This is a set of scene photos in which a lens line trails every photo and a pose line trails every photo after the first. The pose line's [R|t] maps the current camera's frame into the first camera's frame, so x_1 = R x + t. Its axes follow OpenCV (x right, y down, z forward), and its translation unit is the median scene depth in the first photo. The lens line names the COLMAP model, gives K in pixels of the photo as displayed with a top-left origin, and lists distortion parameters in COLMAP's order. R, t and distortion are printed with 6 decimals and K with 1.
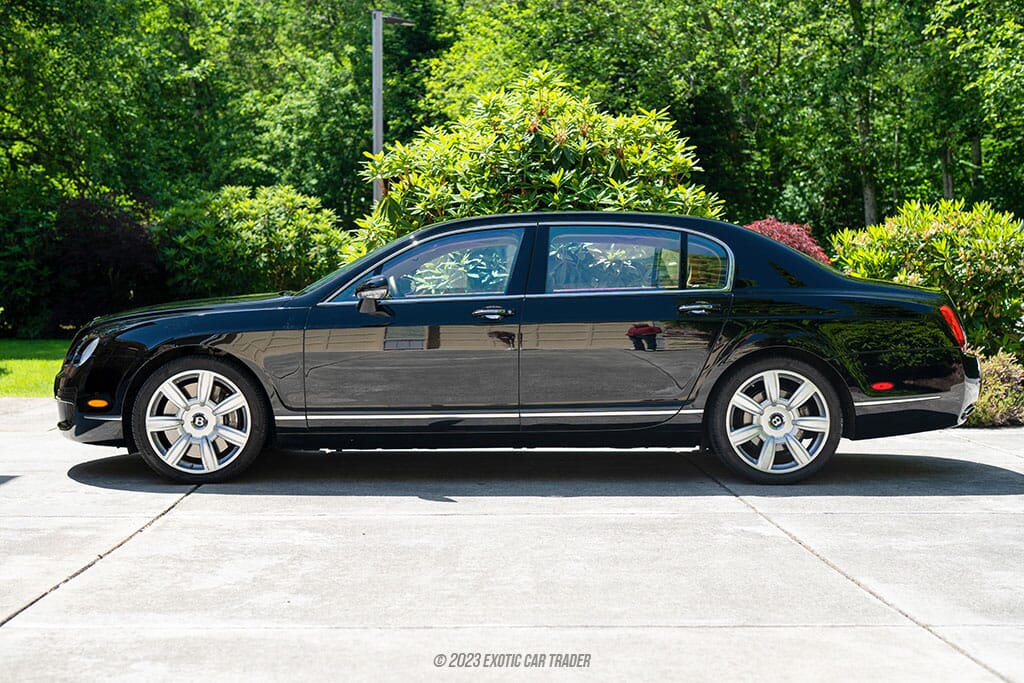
lens RADIAL K [[1283.4, 0, 512.0], [0, 1283.4, 341.5], [0, 0, 1]] dist [0.012221, 0.008695]
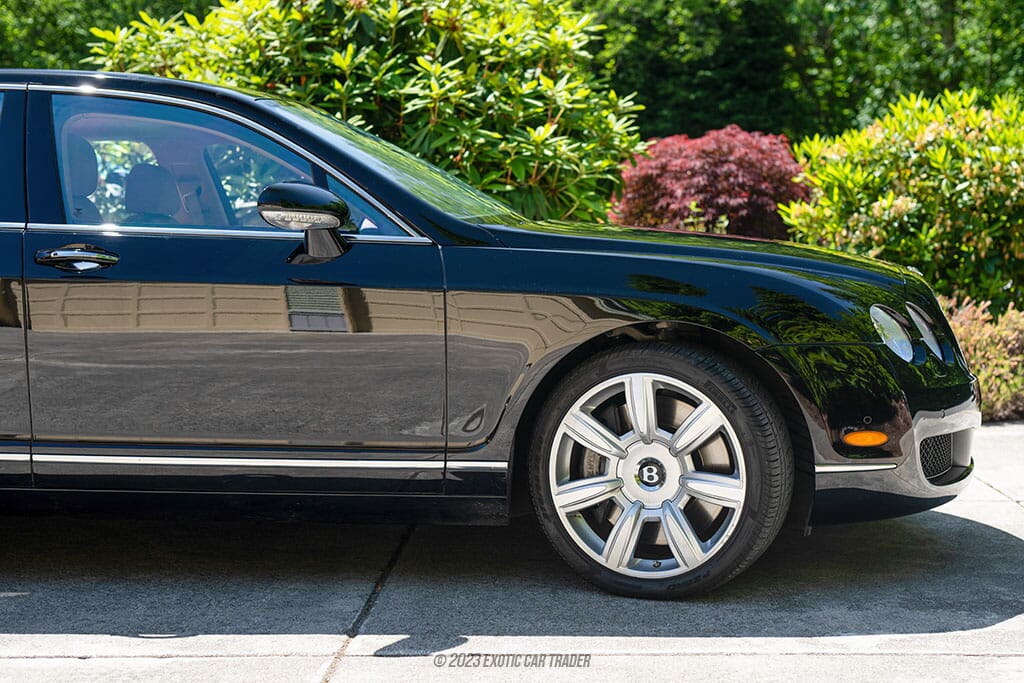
lens RADIAL K [[1434.7, 0, 512.0], [0, 1434.7, 341.5], [0, 0, 1]] dist [0.003386, 0.029862]
pose [[0.999245, -0.006548, -0.038287, 0.123238], [0.007899, 0.999348, 0.035242, -0.003352], [0.038031, -0.035518, 0.998645, 0.196384]]
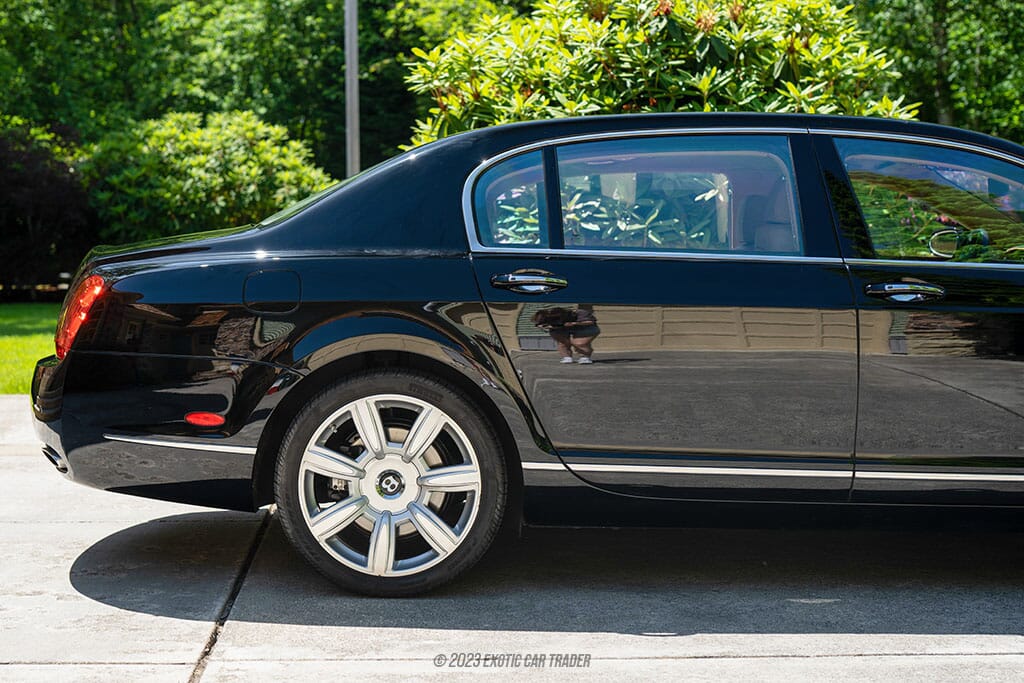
lens RADIAL K [[1524.3, 0, 466.5], [0, 1524.3, 341.7], [0, 0, 1]] dist [-0.004841, 0.042420]
pose [[0.999814, -0.004248, -0.018829, -0.063156], [0.004757, 0.999623, 0.027052, -0.008959], [0.018707, -0.027136, 0.999457, 0.146635]]
